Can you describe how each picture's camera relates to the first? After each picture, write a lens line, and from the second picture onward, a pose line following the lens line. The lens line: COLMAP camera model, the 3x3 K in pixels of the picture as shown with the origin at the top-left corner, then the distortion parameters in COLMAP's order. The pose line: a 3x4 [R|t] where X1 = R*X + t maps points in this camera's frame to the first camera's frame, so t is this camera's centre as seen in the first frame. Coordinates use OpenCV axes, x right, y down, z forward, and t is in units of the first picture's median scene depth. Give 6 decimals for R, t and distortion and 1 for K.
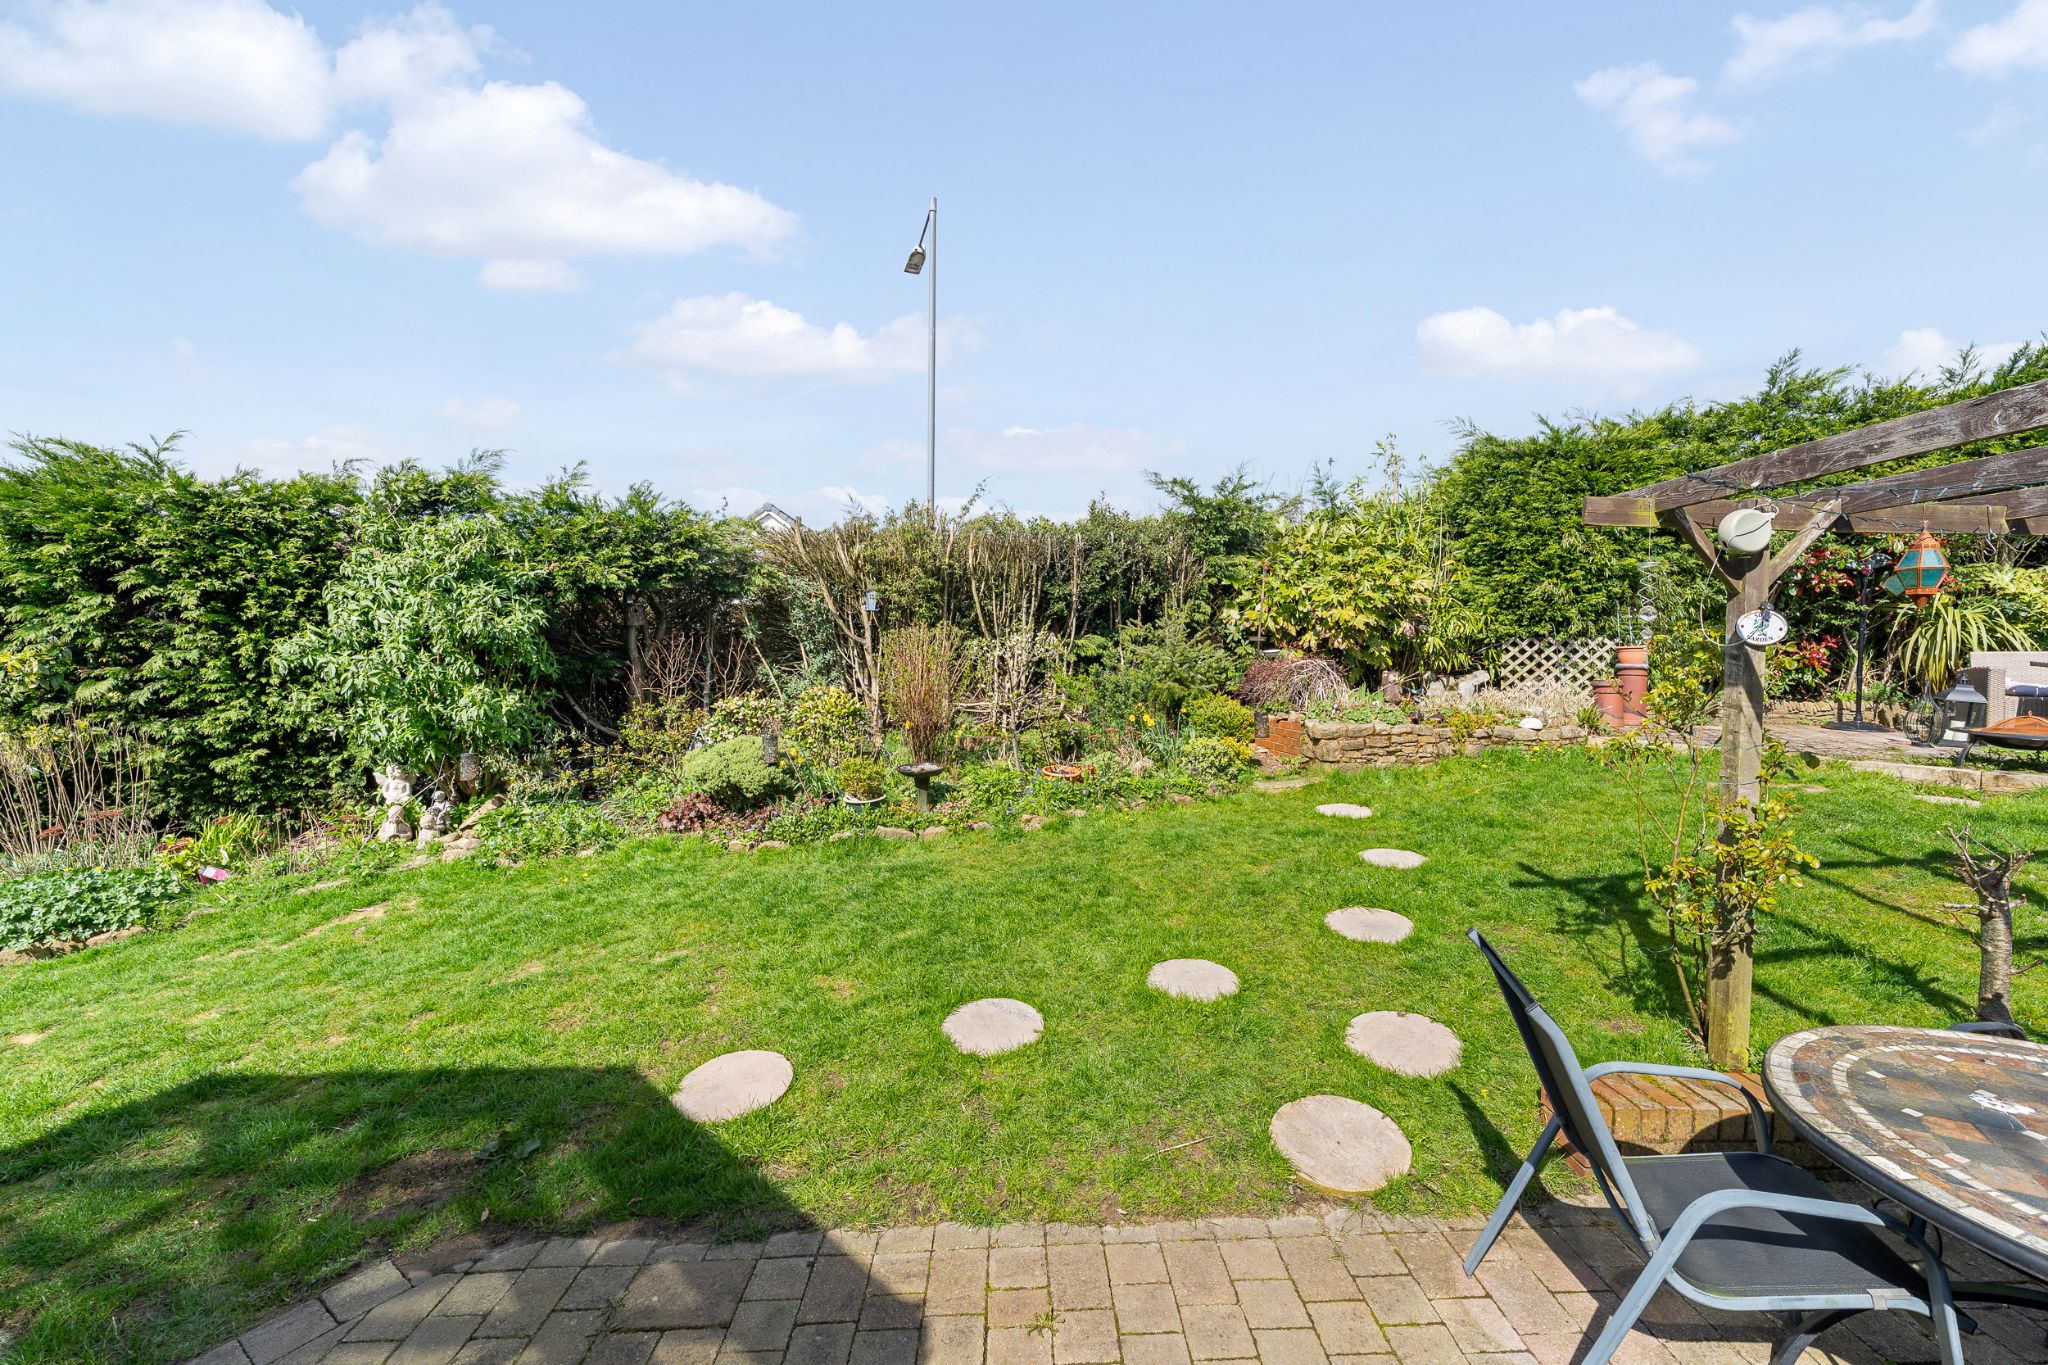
lens RADIAL K [[798.2, 0, 1024.0], [0, 798.2, 682.5], [0, 0, 1]] dist [0.000379, 0.000211]
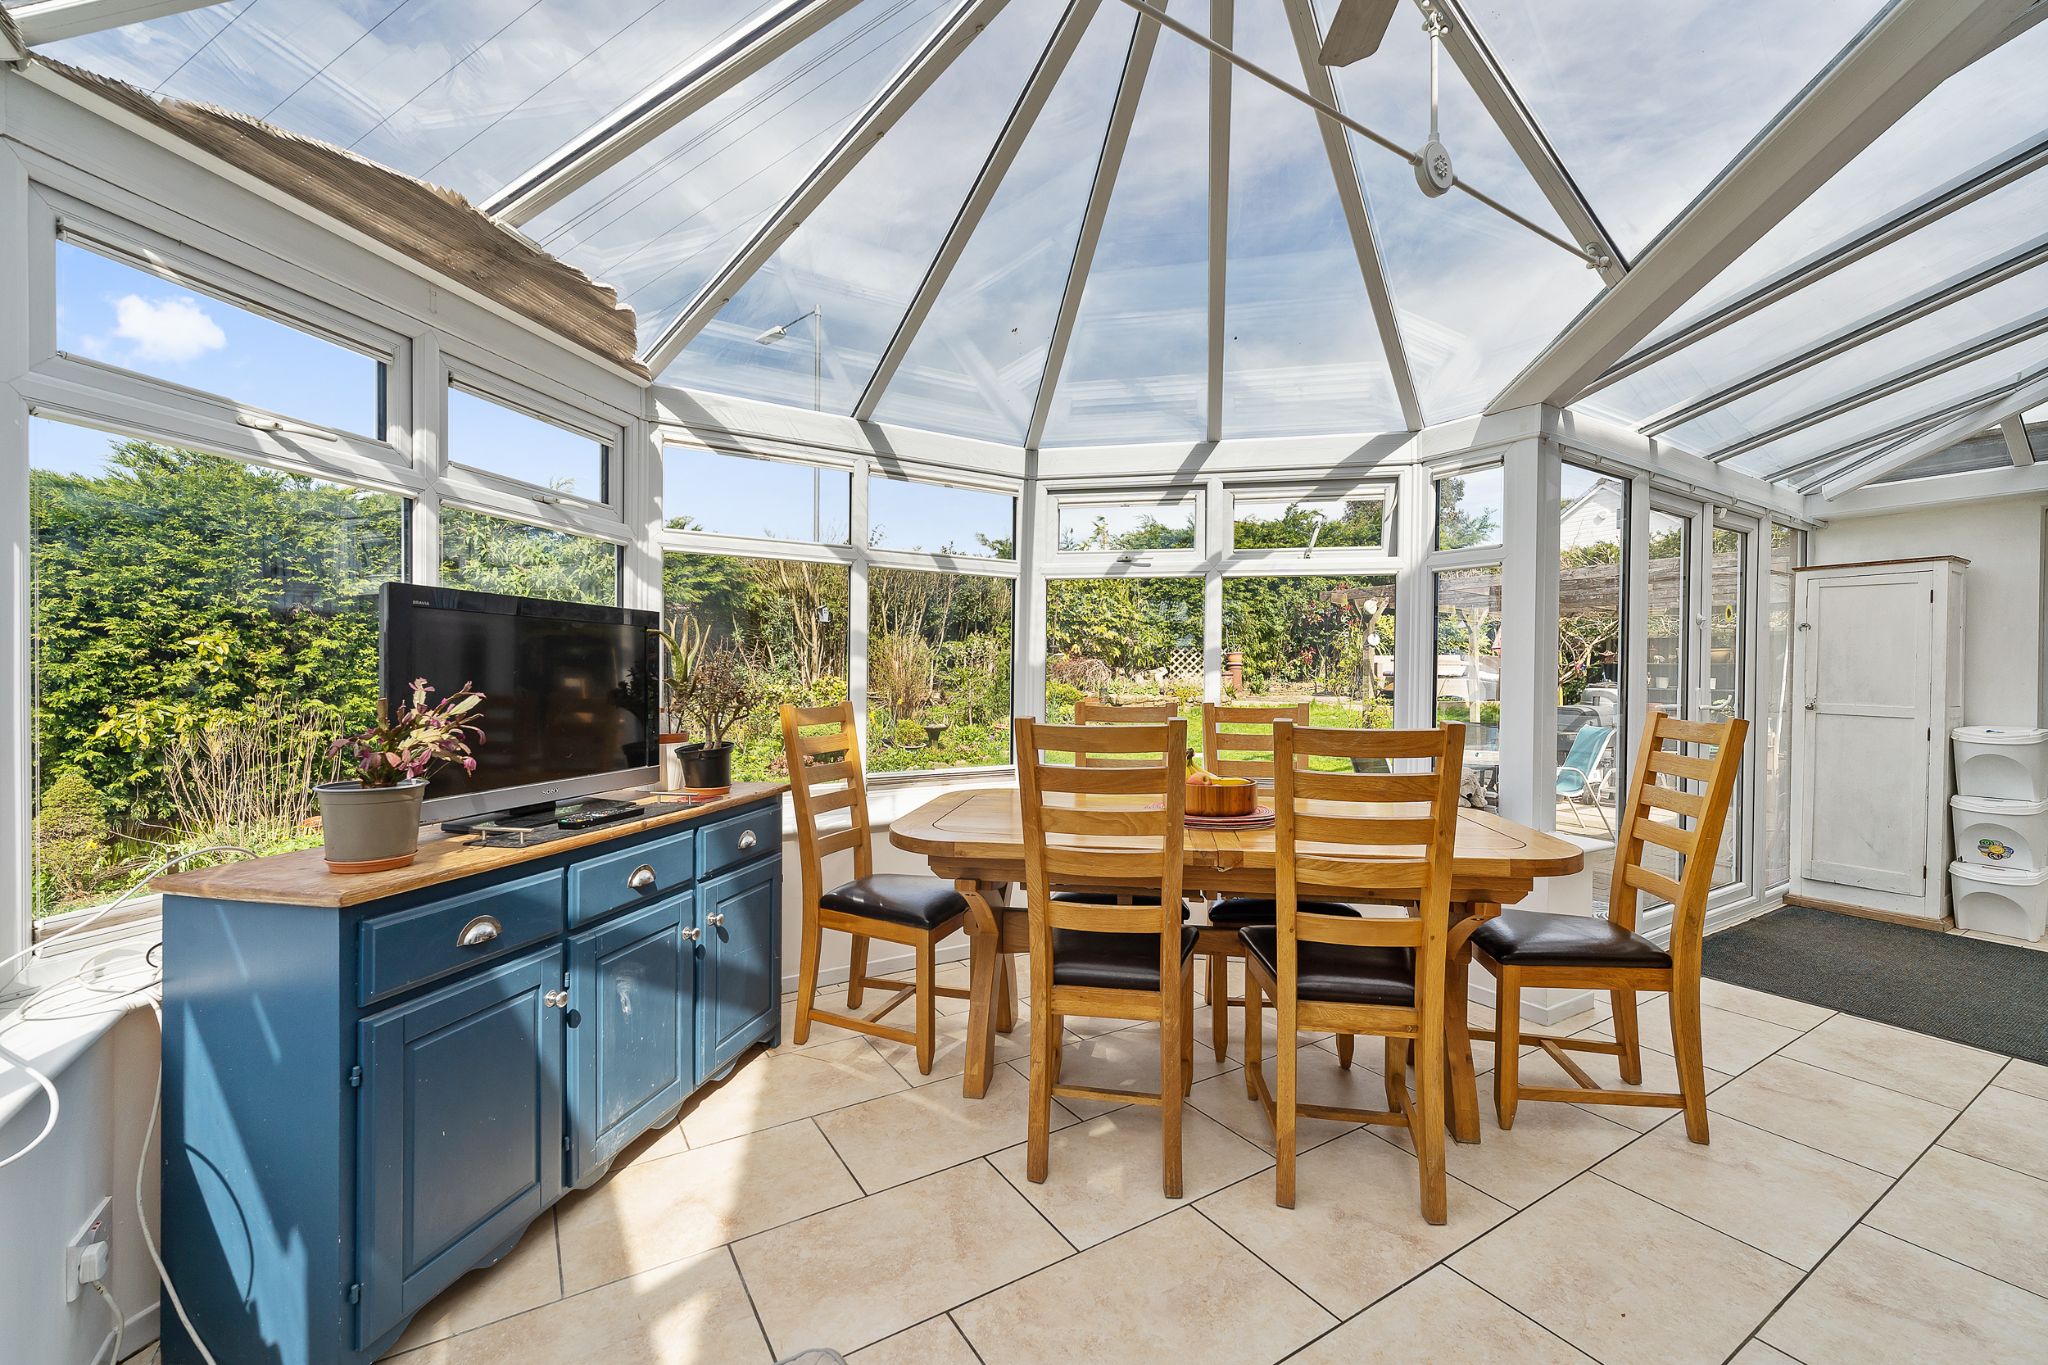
lens RADIAL K [[824.6, 0, 1024.0], [0, 824.6, 682.5], [0, 0, 1]] dist [-0.001934, -0.000065]
pose [[0.863381, -0.009663, 0.504460, -0.546716], [0.019653, 0.999702, -0.014487, 0.037228], [-0.504169, 0.022422, 0.863314, -0.333499]]
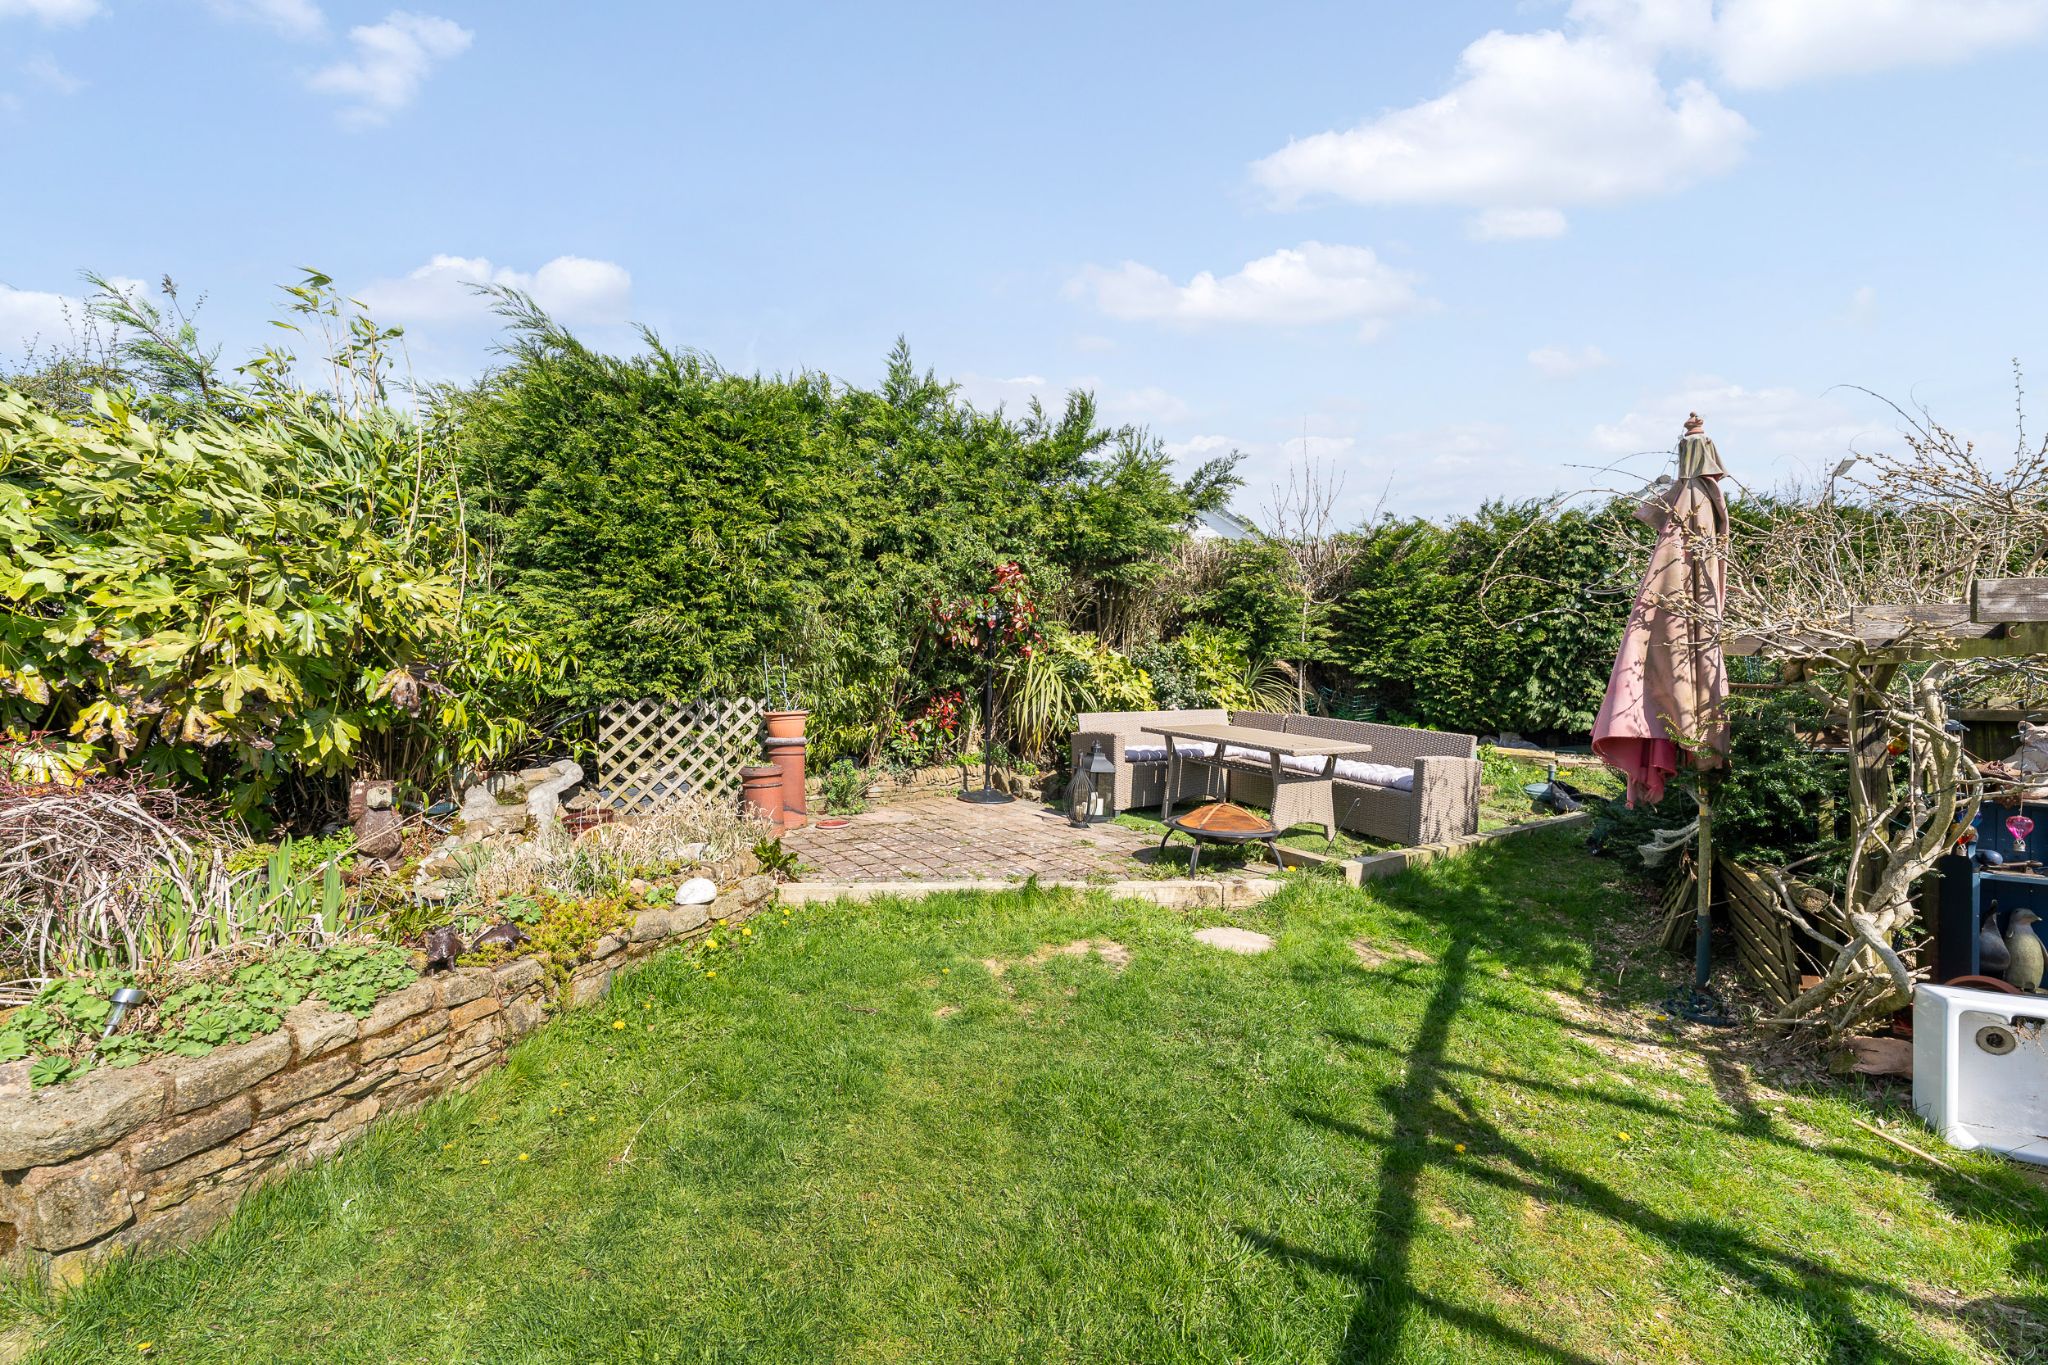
lens RADIAL K [[824.6, 0, 1024.0], [0, 824.6, 682.5], [0, 0, 1]] dist [-0.001934, -0.000065]
pose [[0.470965, -0.007094, 0.882124, 0.231381], [0.034651, 0.999345, -0.010463, -0.053241], [-0.881471, 0.035494, 0.470902, 0.473470]]
